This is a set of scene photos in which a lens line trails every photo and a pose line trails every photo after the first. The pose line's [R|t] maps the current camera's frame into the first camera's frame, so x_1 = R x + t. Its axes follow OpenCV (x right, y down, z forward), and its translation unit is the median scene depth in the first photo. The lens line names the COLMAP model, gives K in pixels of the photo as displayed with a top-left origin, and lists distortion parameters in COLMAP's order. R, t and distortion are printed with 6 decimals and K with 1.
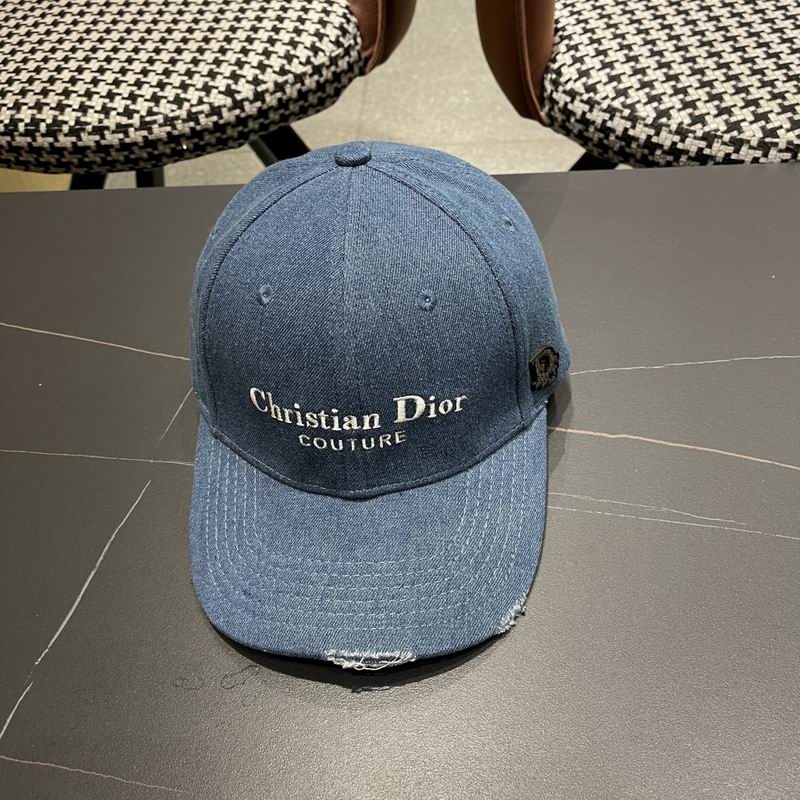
lens RADIAL K [[854.7, 0, 398.2], [0, 854.7, 402.6], [0, 0, 1]] dist [0.019761, 0.000000]
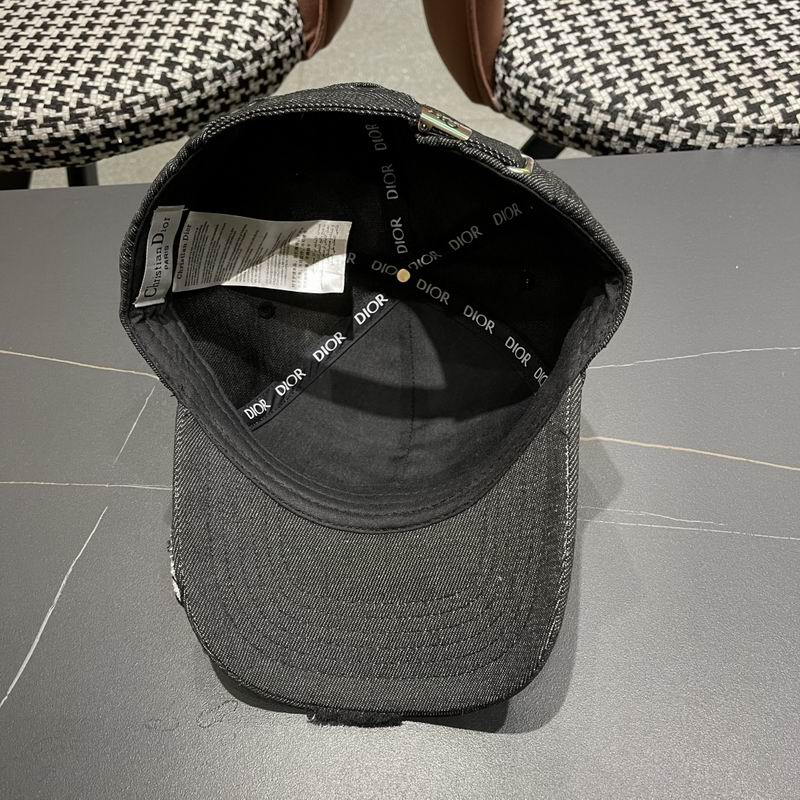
lens RADIAL K [[854.7, 0, 402.9], [0, 854.7, 415.5], [0, 0, 1]] dist [0.019761, 0.000000]
pose [[0.996718, -0.041366, 0.069583, -0.017515], [0.038526, 0.998388, 0.041668, -0.024547], [-0.071194, -0.038851, 0.996706, 0.026927]]
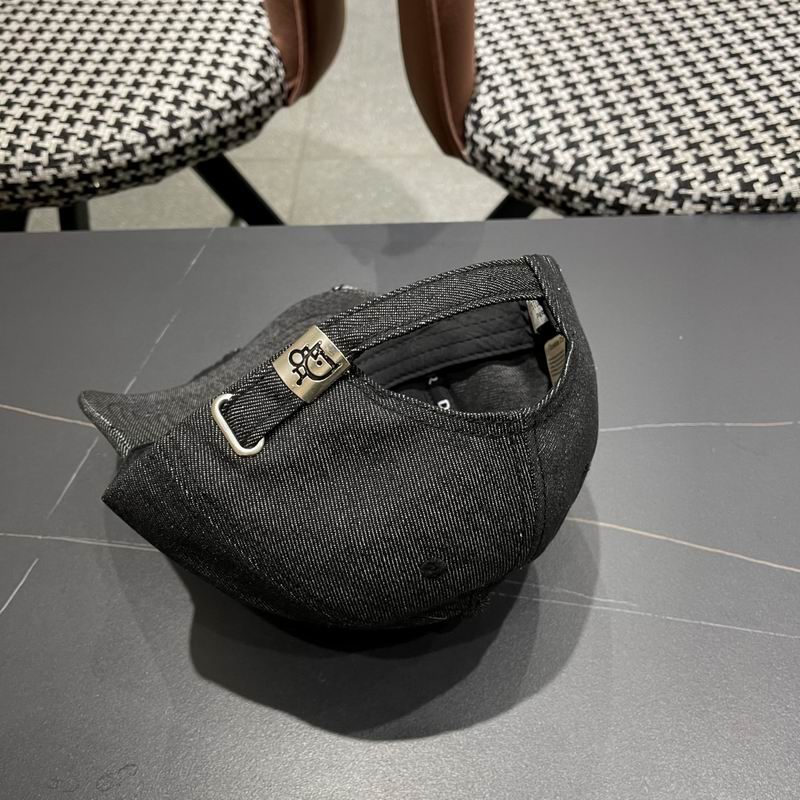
lens RADIAL K [[854.7, 0, 404.1], [0, 854.7, 406.4], [0, 0, 1]] dist [0.019761, 0.000000]
pose [[0.999182, -0.003712, 0.040277, 0.058627], [0.002910, 0.999797, 0.019957, -0.067706], [-0.040343, -0.019823, 0.998989, 0.013373]]
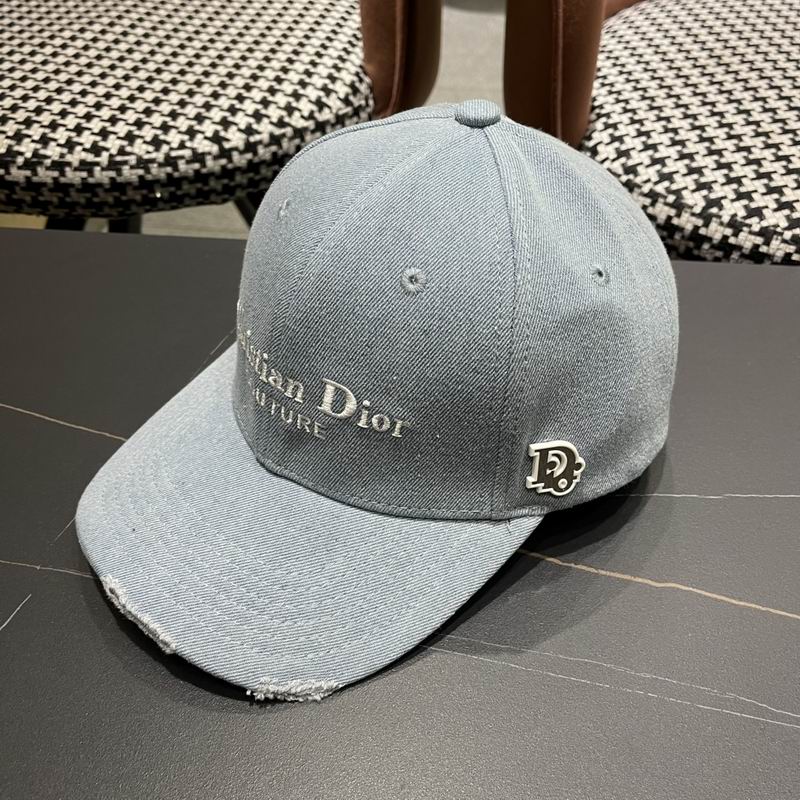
lens RADIAL K [[854.7, 0, 412.3], [0, 854.7, 406.5], [0, 0, 1]] dist [0.019761, 0.000000]
pose [[0.995969, 0.086186, 0.024839, 0.002586], [-0.082557, 0.989124, -0.121732, -0.003790], [-0.035060, 0.119191, 0.992252, 0.163591]]
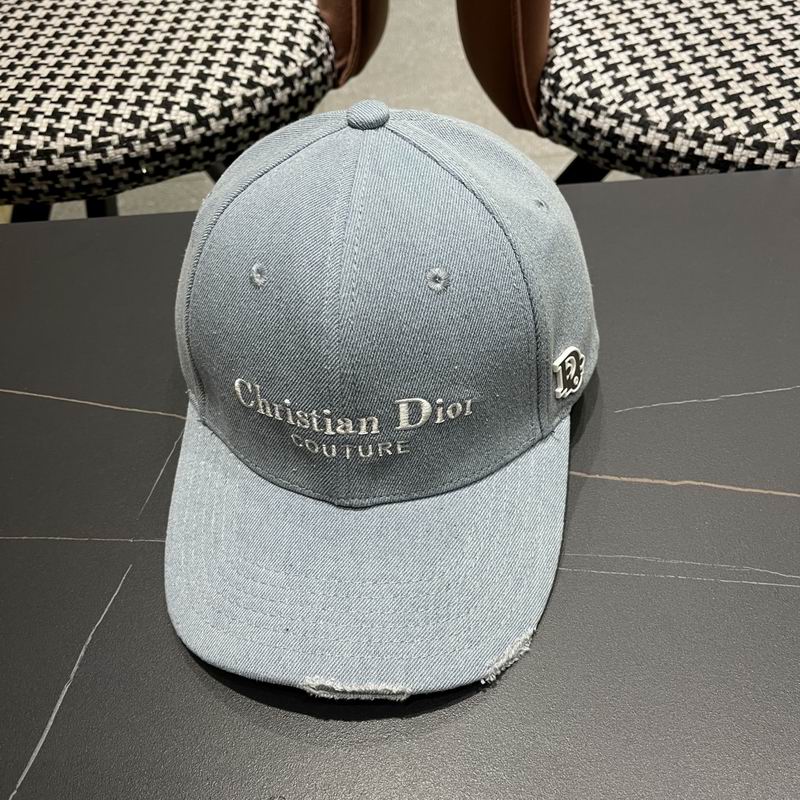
lens RADIAL K [[854.7, 0, 402.8], [0, 854.7, 412.6], [0, 0, 1]] dist [0.019761, 0.000000]
pose [[0.997131, -0.046625, 0.059626, -0.046933], [0.047656, 0.998736, -0.015989, -0.020856], [-0.058805, 0.018785, 0.998093, 0.102618]]
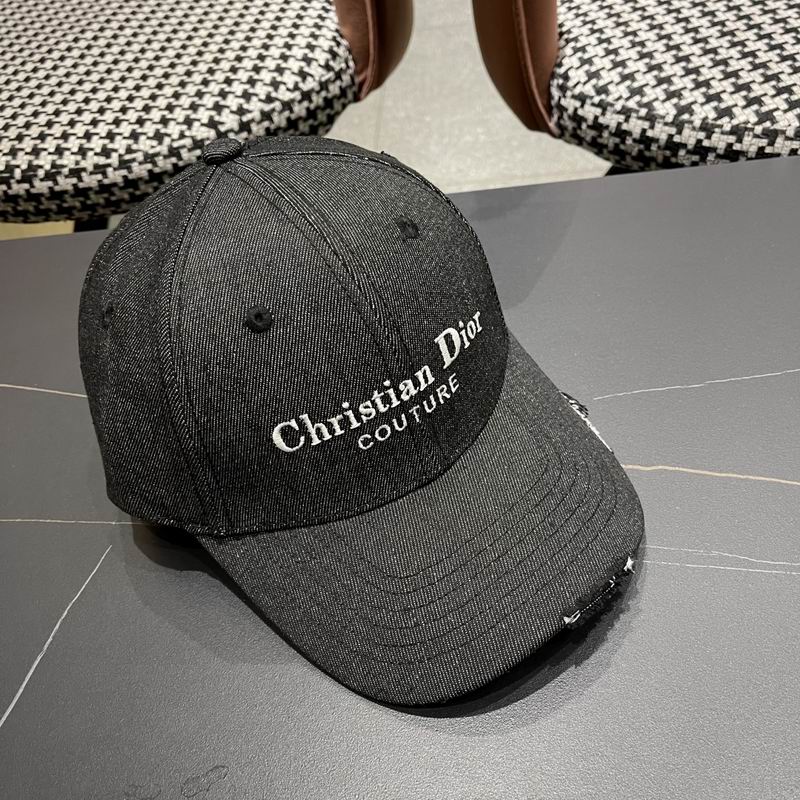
lens RADIAL K [[854.7, 0, 396.5], [0, 854.7, 411.1], [0, 0, 1]] dist [0.019761, 0.000000]
pose [[0.997483, -0.051577, -0.048666, 0.032783], [0.048794, 0.997195, -0.056752, 0.012796], [0.051456, 0.054234, 0.997202, 0.096963]]
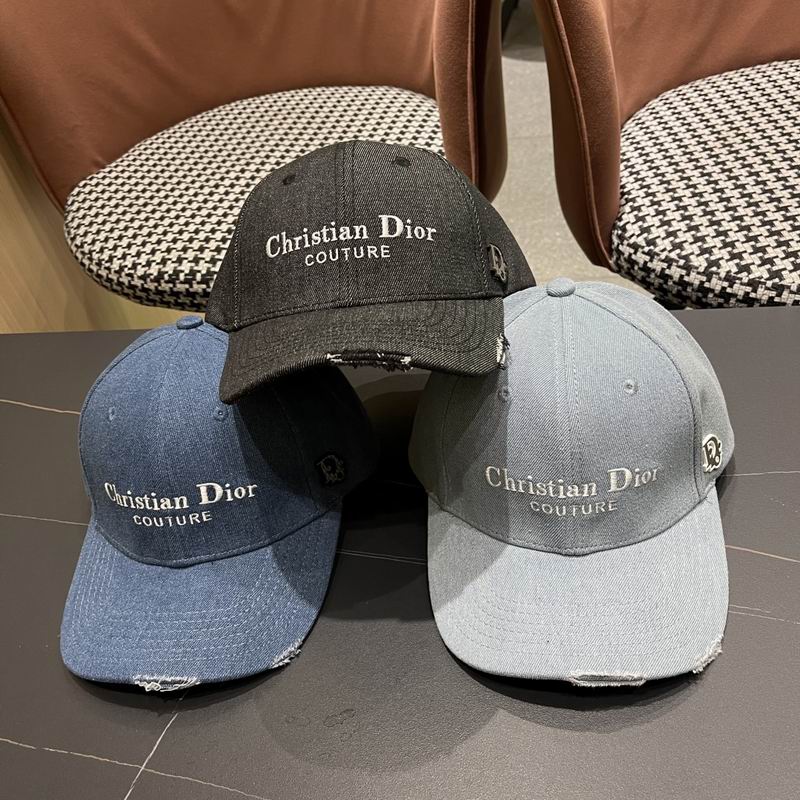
lens RADIAL K [[854.7, 0, 397.5], [0, 854.7, 404.6], [0, 0, 1]] dist [0.019761, 0.000000]
pose [[0.992481, 0.013139, -0.121690, 0.024627], [-0.029938, 0.990081, -0.137274, 0.023796], [0.118680, 0.139886, 0.983030, -0.155165]]
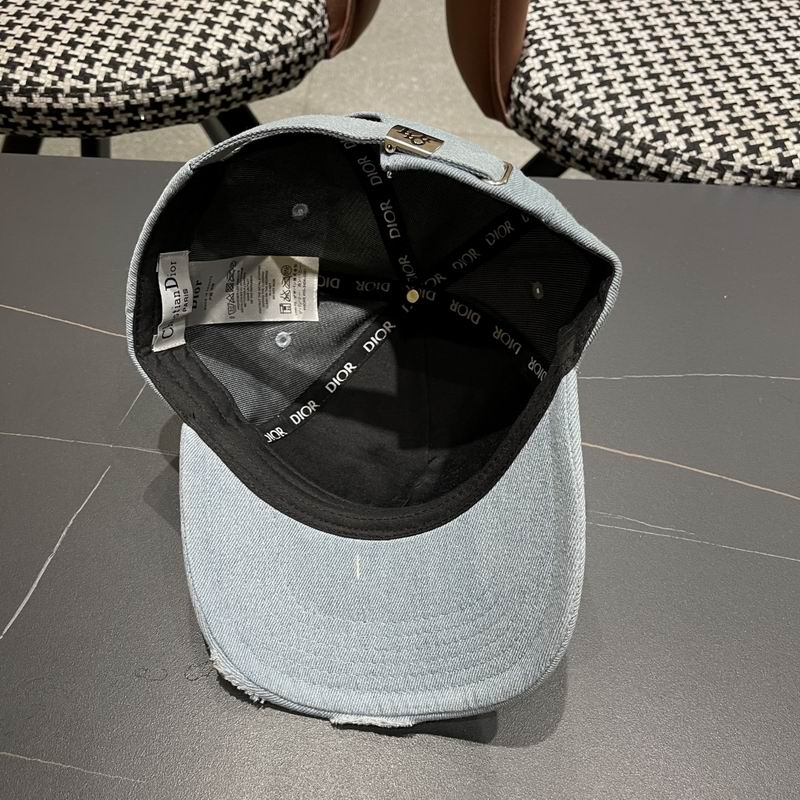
lens RADIAL K [[854.7, 0, 399.9], [0, 854.7, 415.5], [0, 0, 1]] dist [0.019761, 0.000000]
pose [[0.993486, 0.051613, 0.101596, -0.042563], [-0.055211, 0.997932, 0.032919, -0.011500], [-0.099686, -0.038314, 0.994281, -0.003198]]
